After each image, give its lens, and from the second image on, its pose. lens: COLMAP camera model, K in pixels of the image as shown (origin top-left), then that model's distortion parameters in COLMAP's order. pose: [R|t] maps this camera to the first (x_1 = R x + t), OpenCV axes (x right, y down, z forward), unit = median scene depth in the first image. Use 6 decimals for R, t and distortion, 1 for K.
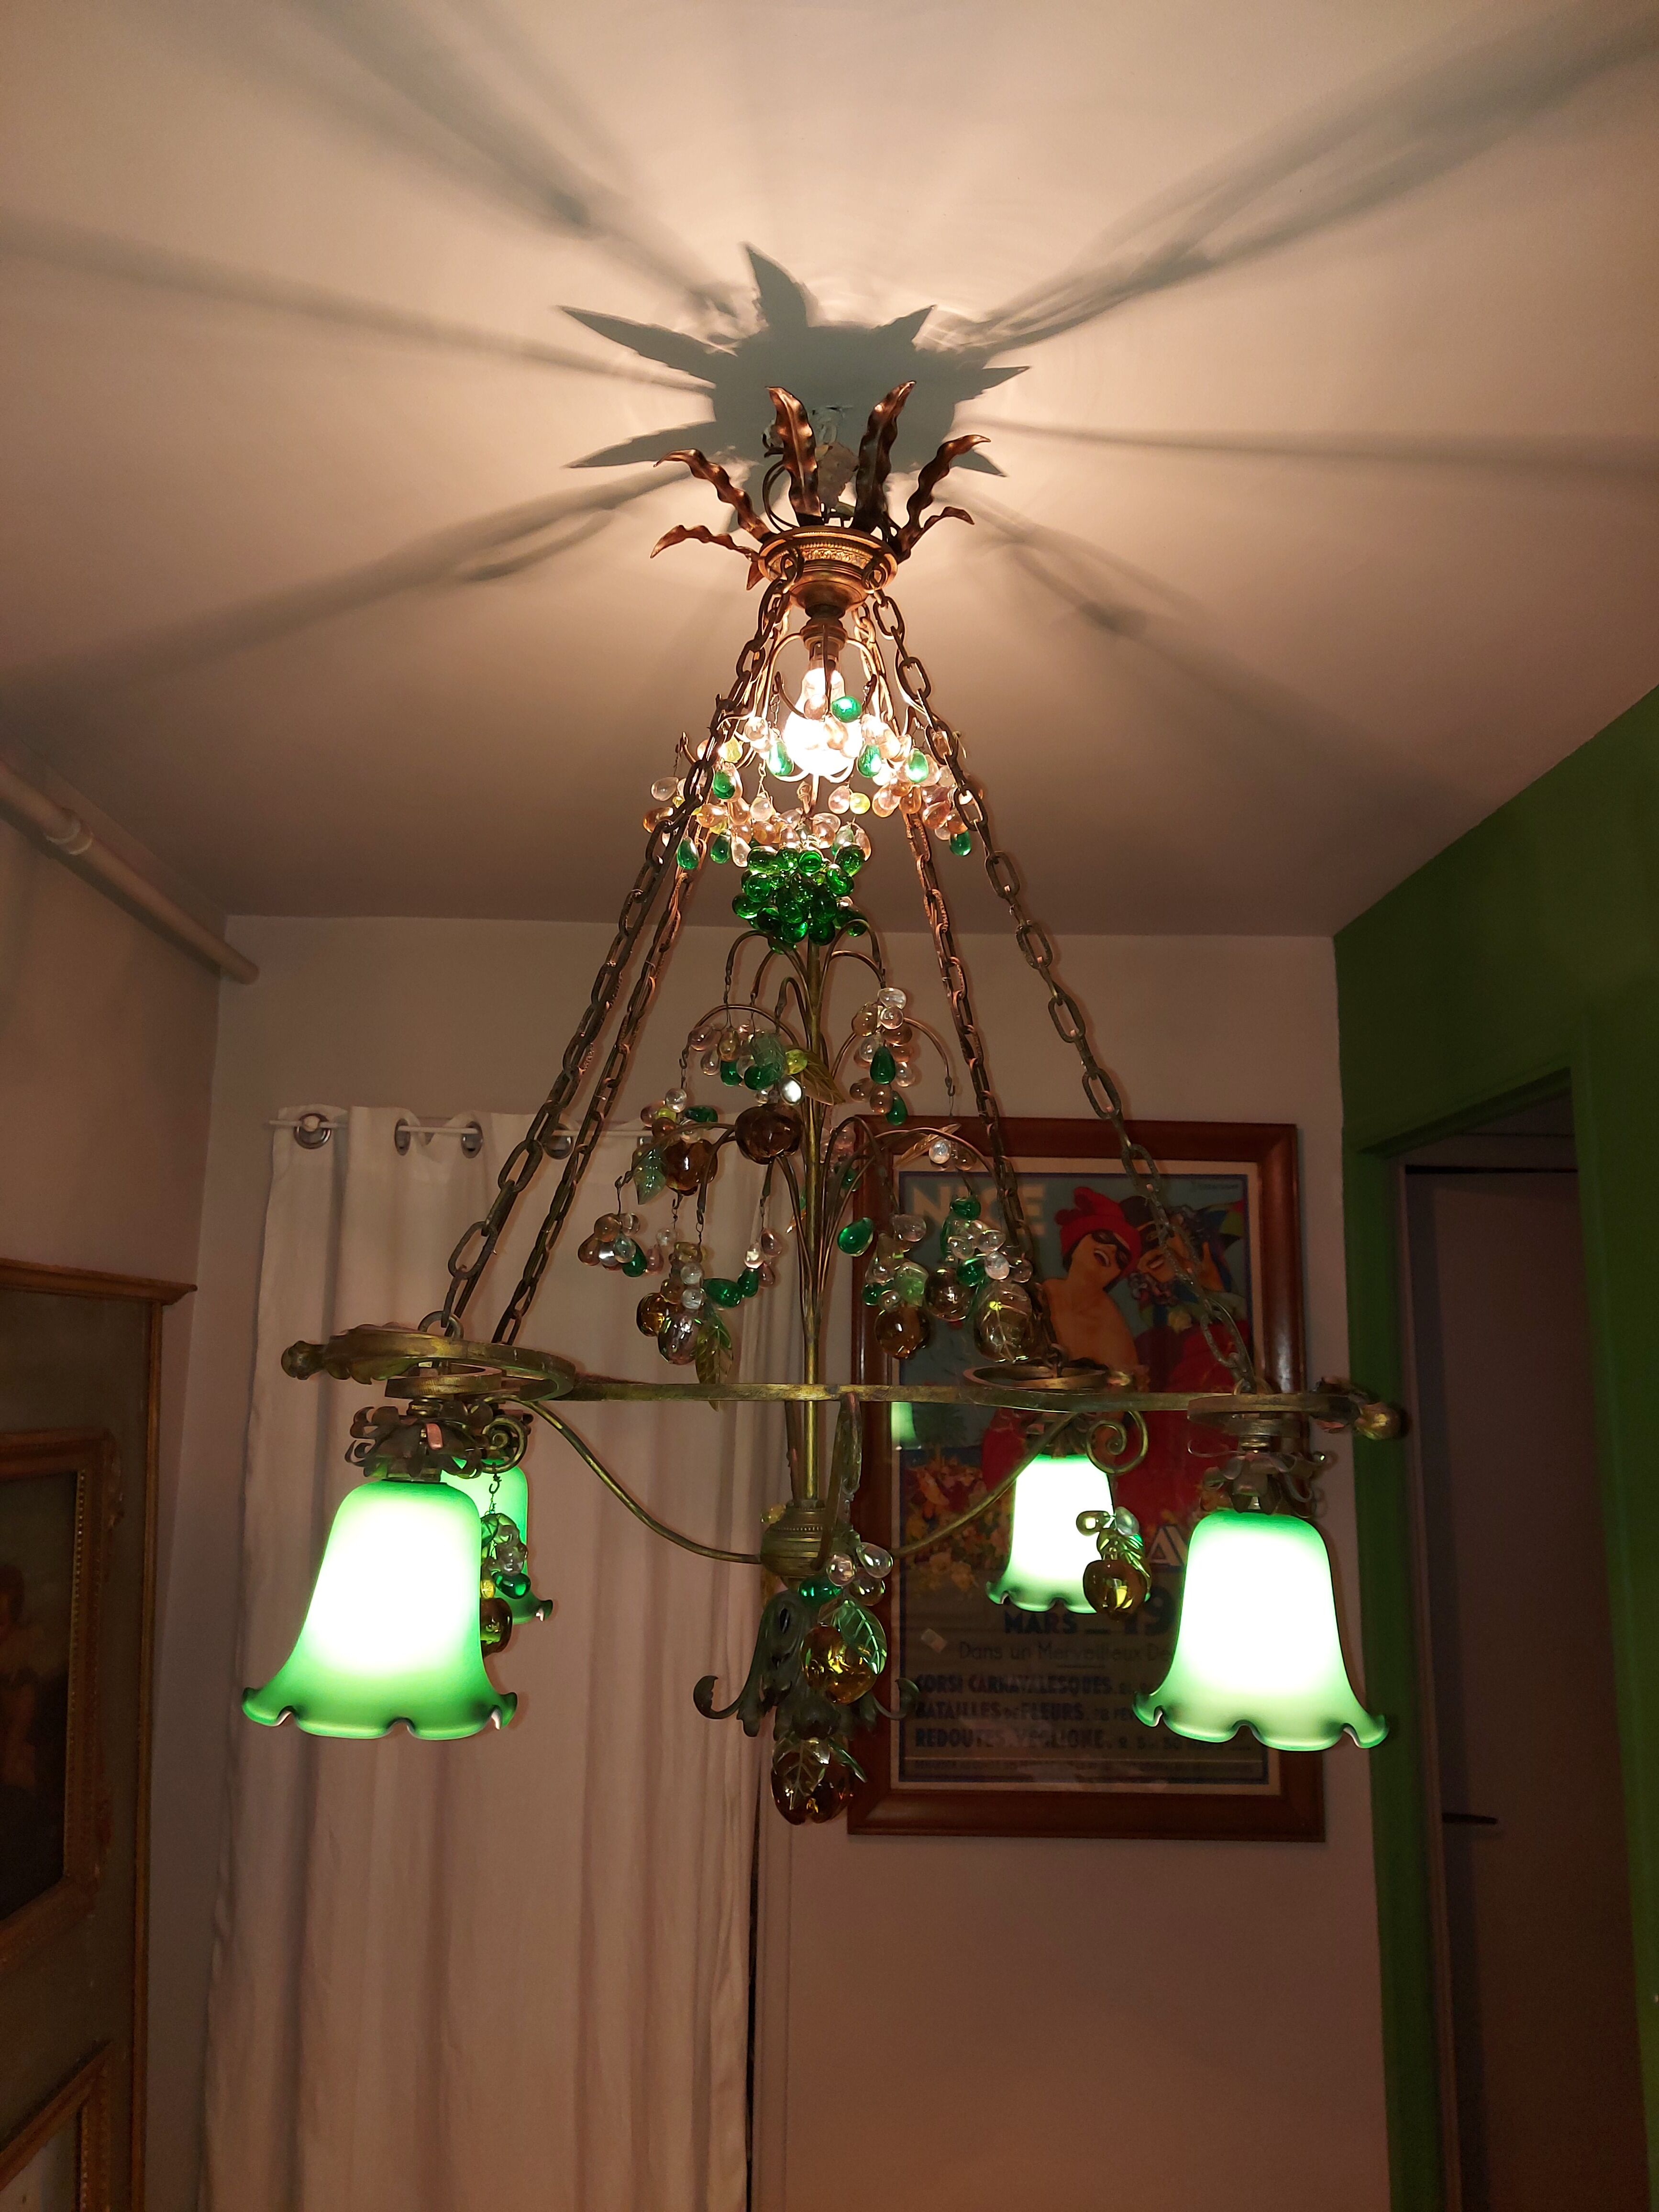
lens RADIAL K [[1593.3, 0, 824.5], [0, 1593.3, 1097.8], [0, 0, 1]] dist [0.066541, -0.072179]
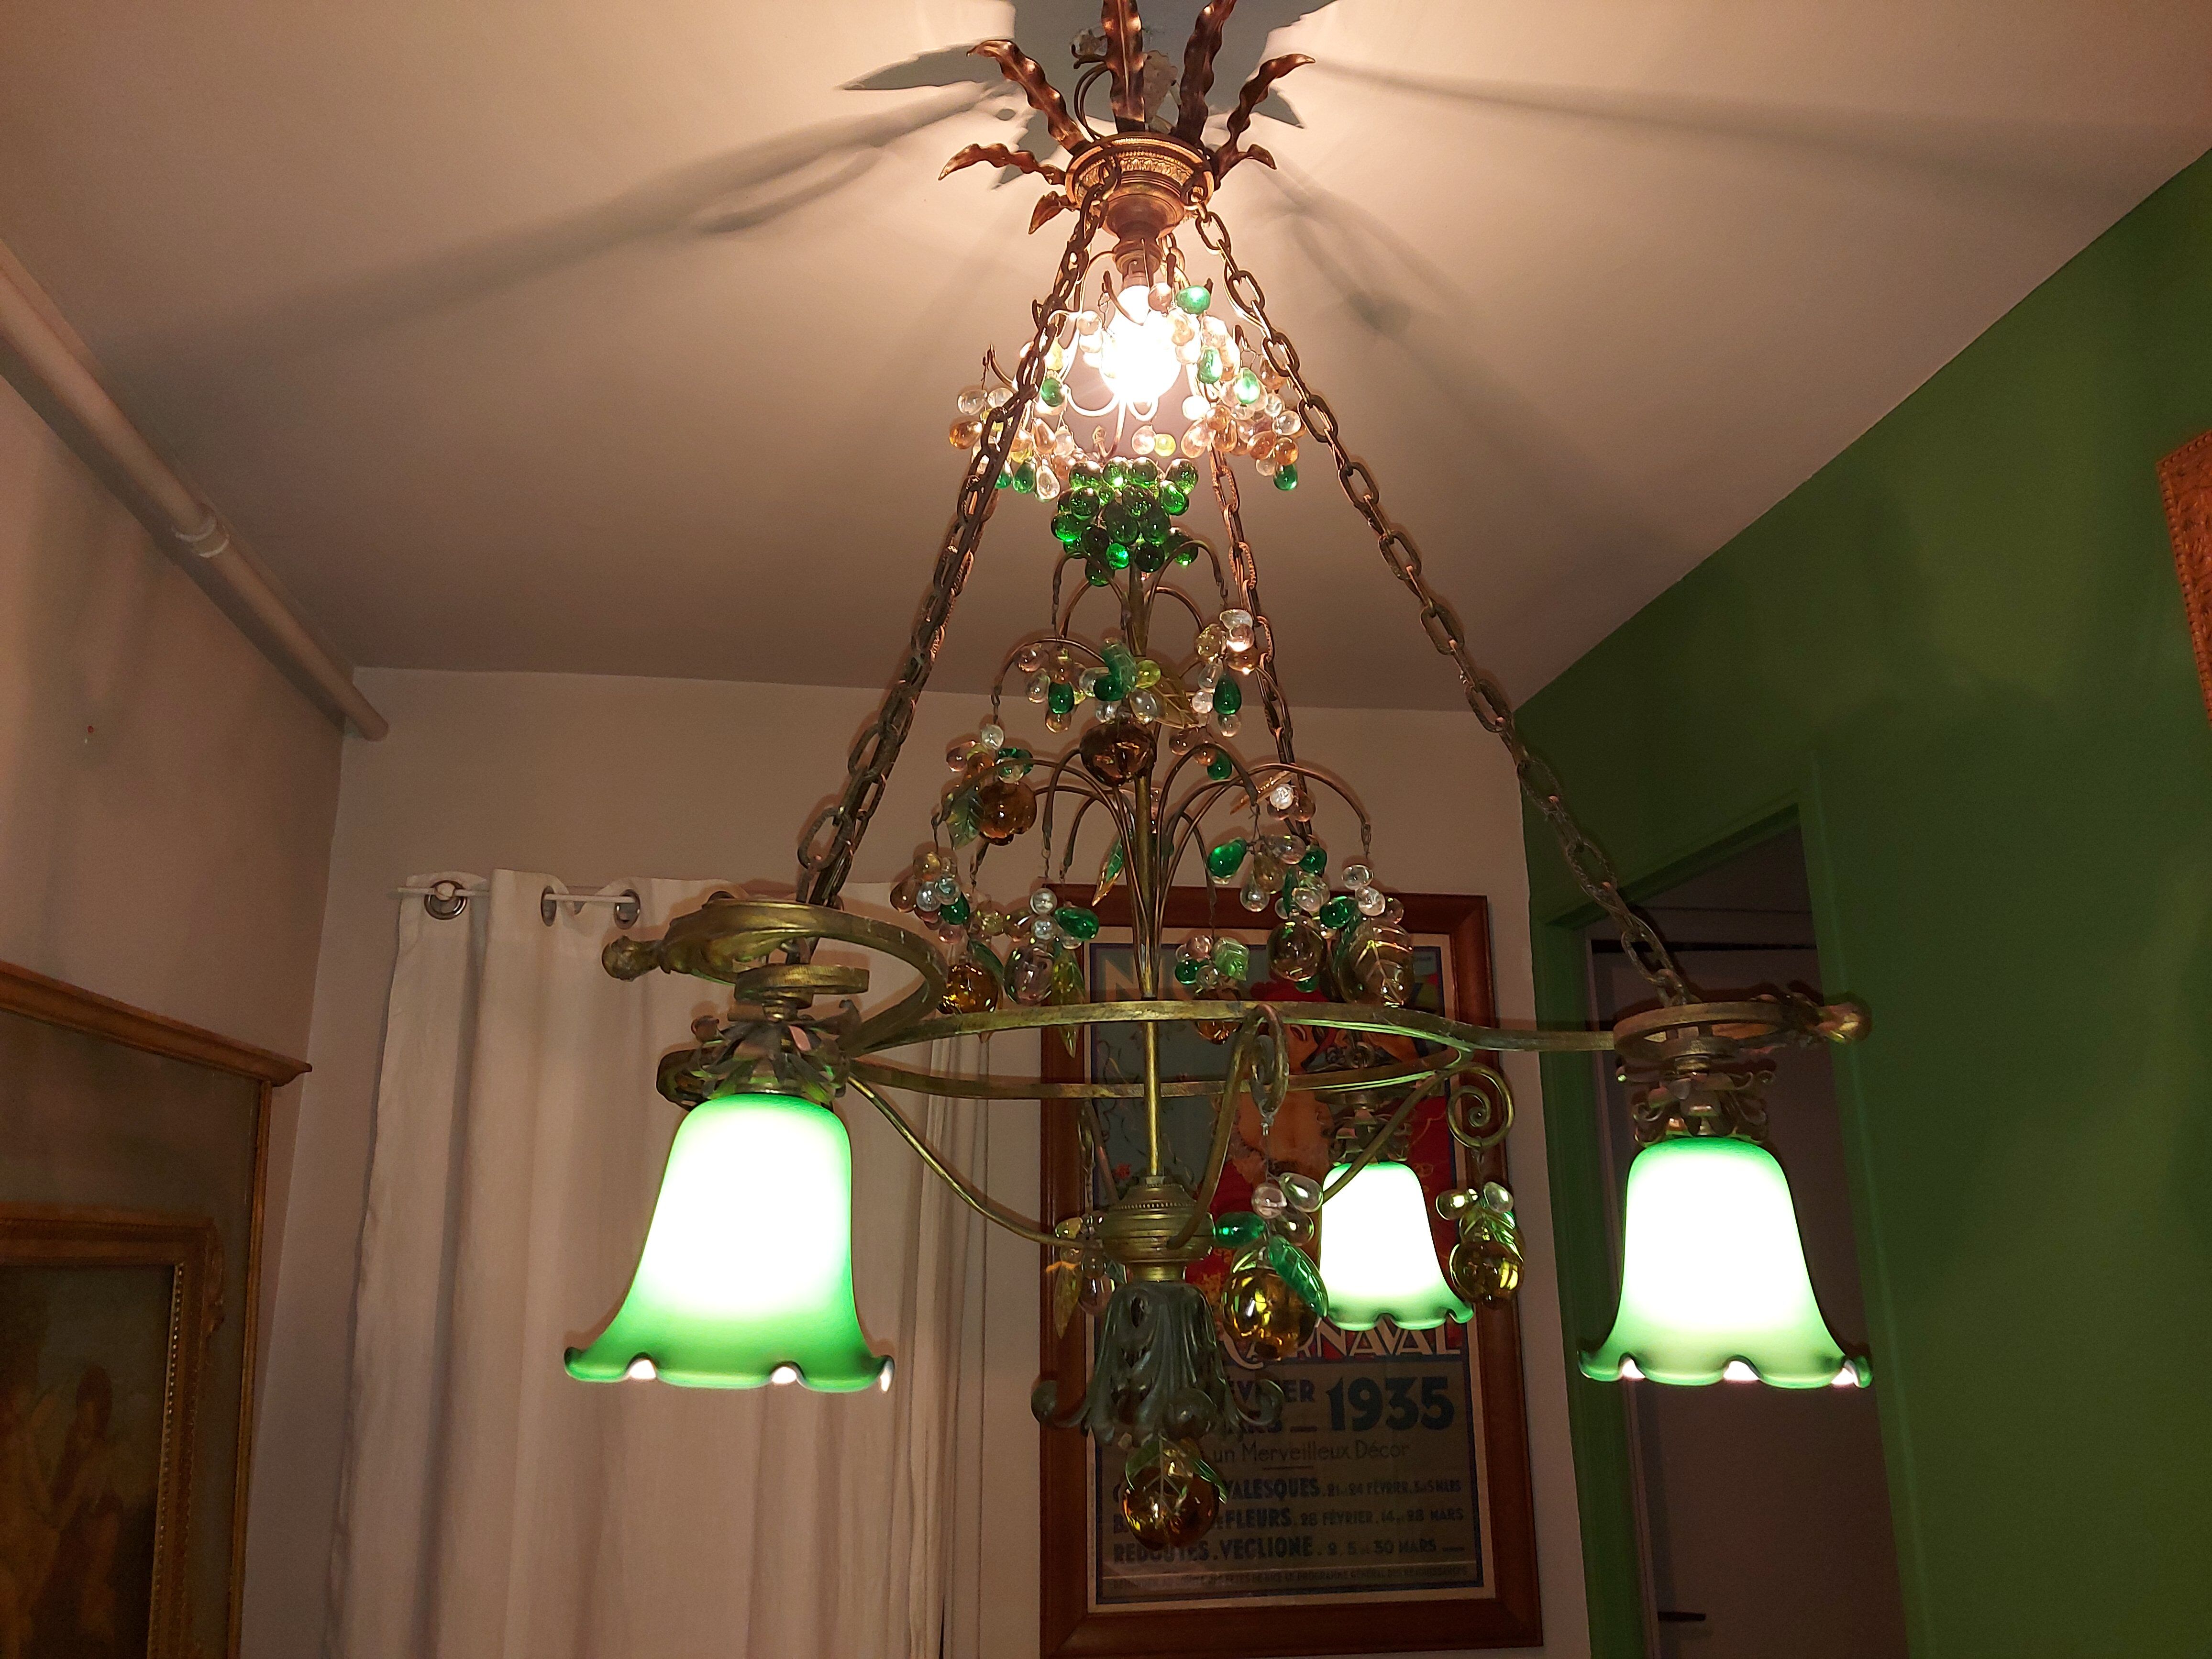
lens RADIAL K [[1593.3, 0, 1104.8], [0, 1593.3, 826.9], [0, 0, 1]] dist [0.066541, -0.072179]
pose [[0.992142, 0.007946, 0.124864, -0.073655], [0.002735, 0.996366, -0.085137, 0.067156], [-0.125087, 0.084809, 0.988514, 0.059240]]
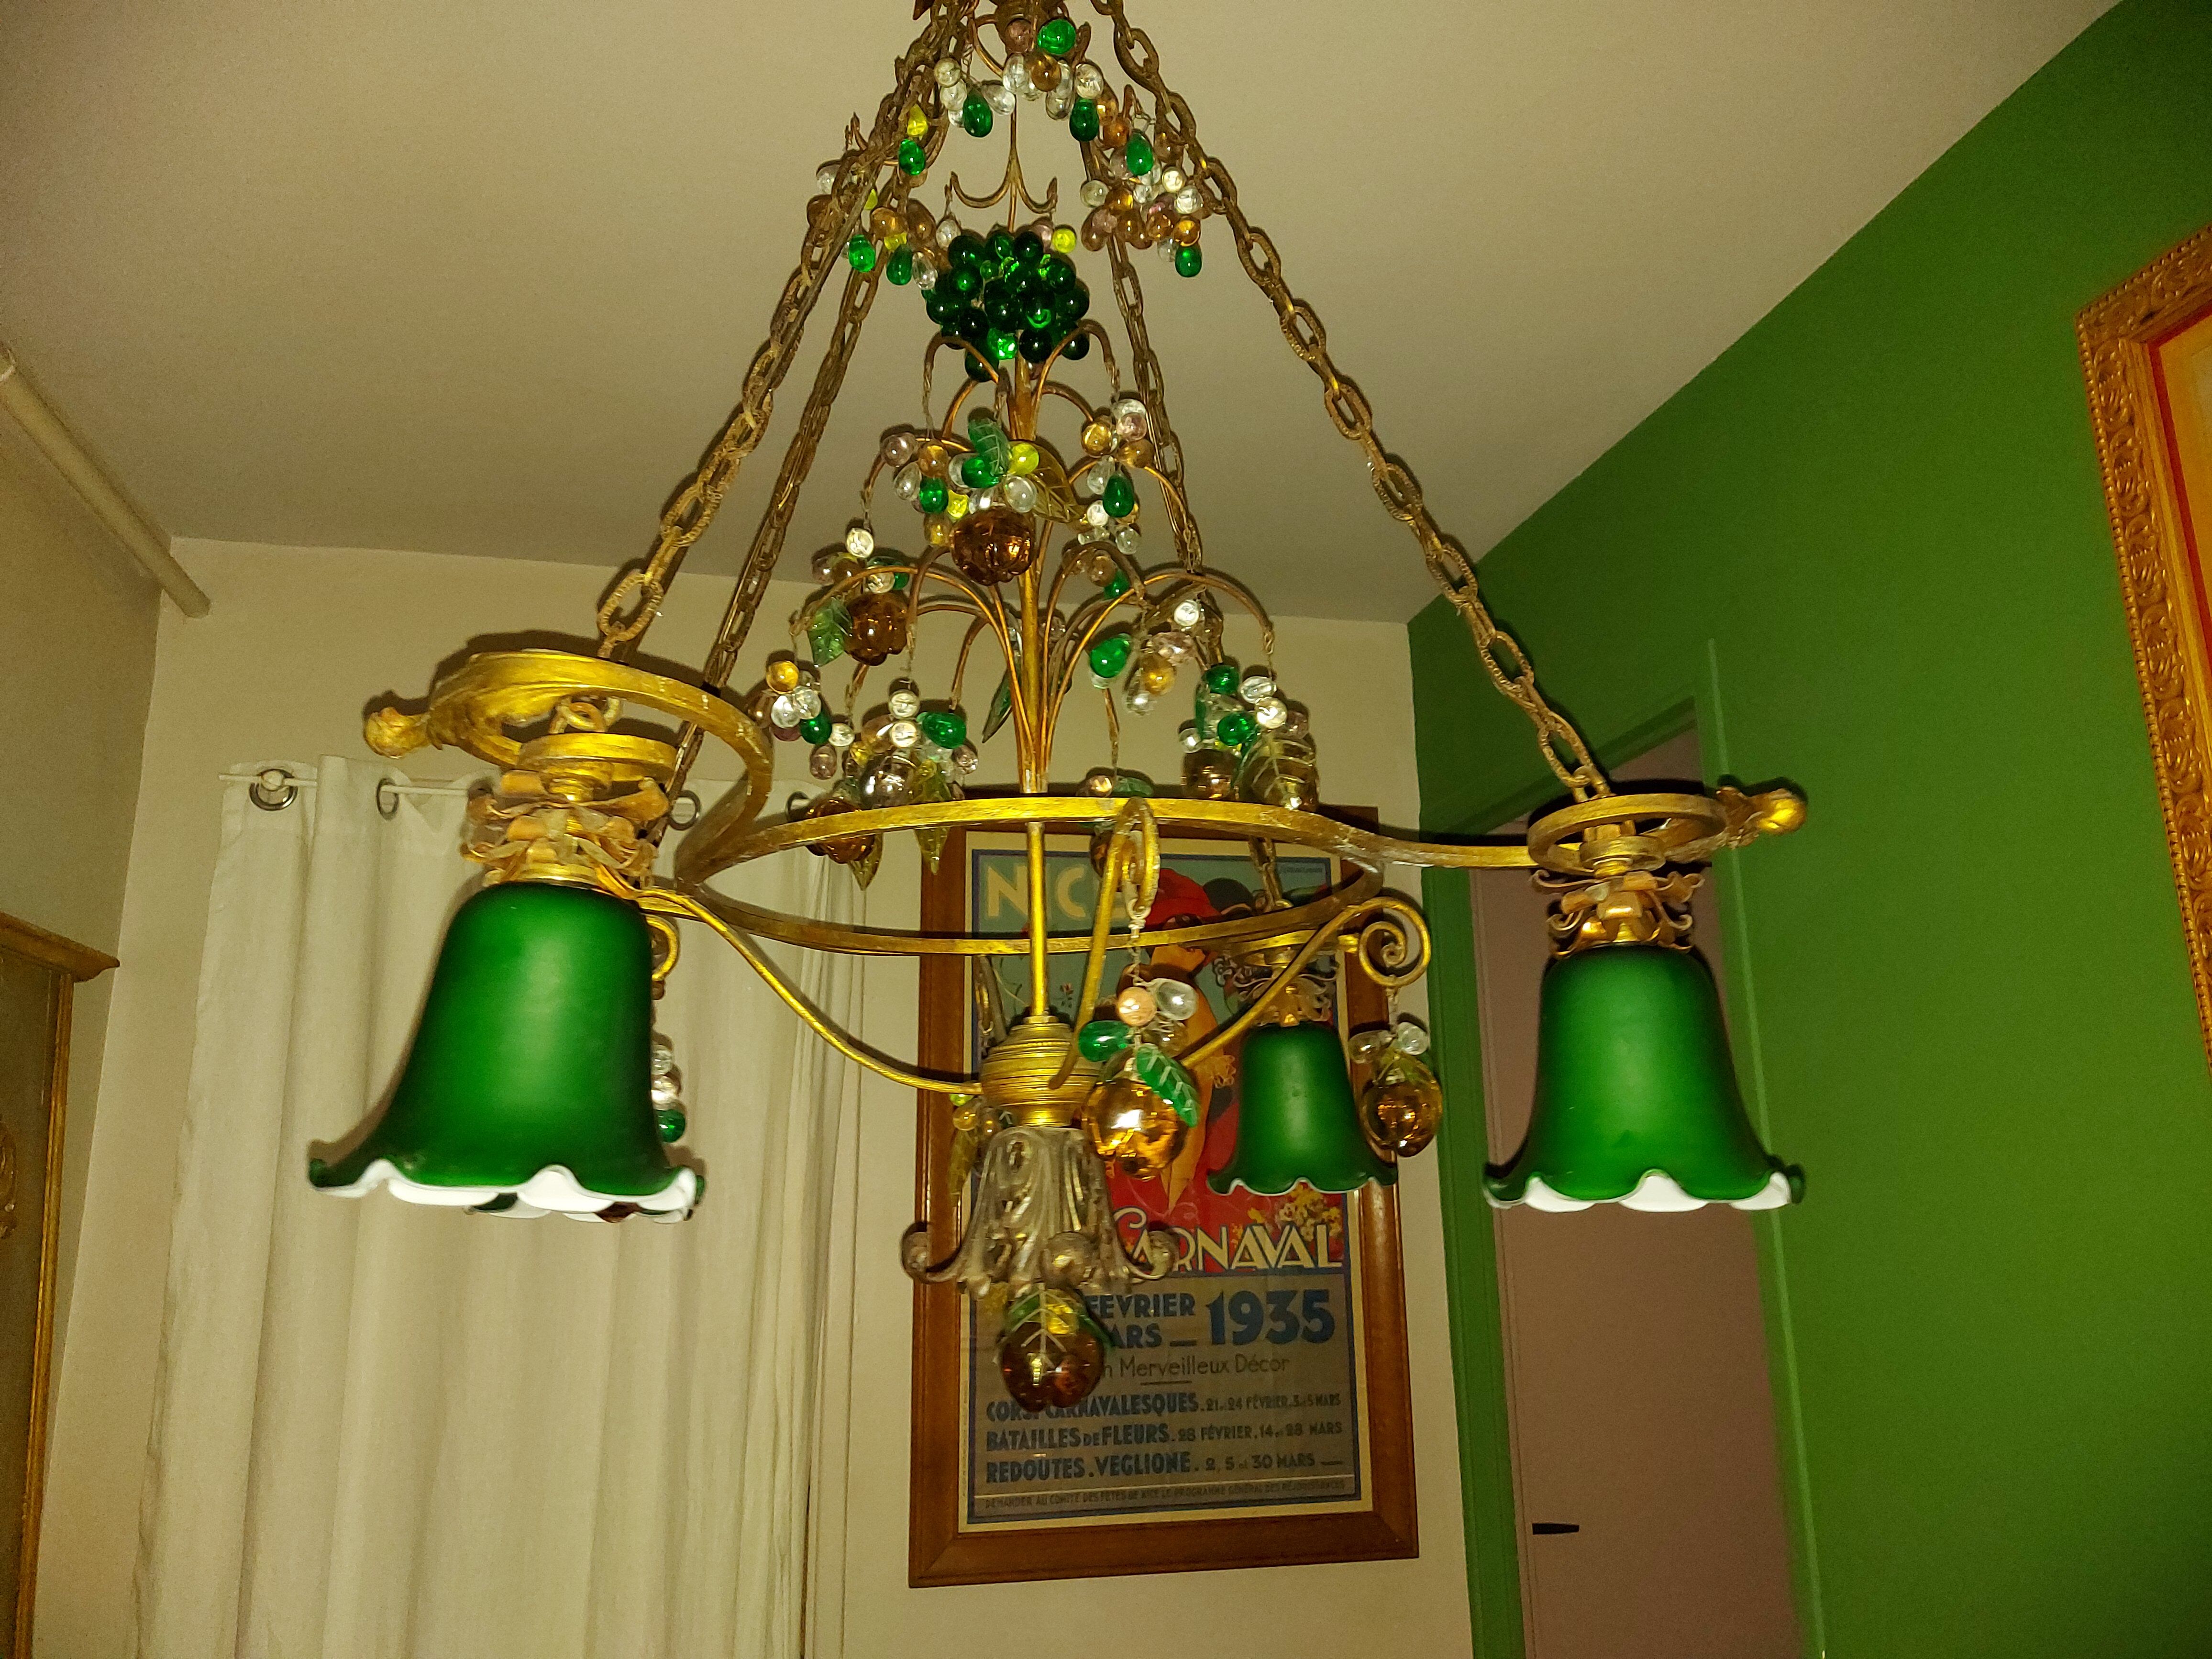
lens RADIAL K [[1593.3, 0, 1106.4], [0, 1593.3, 819.9], [0, 0, 1]] dist [0.066541, -0.072179]
pose [[0.980493, 0.018752, 0.195656, -0.065326], [-0.006010, 0.997834, -0.065513, 0.103637], [-0.196461, 0.063060, 0.978482, 0.100463]]
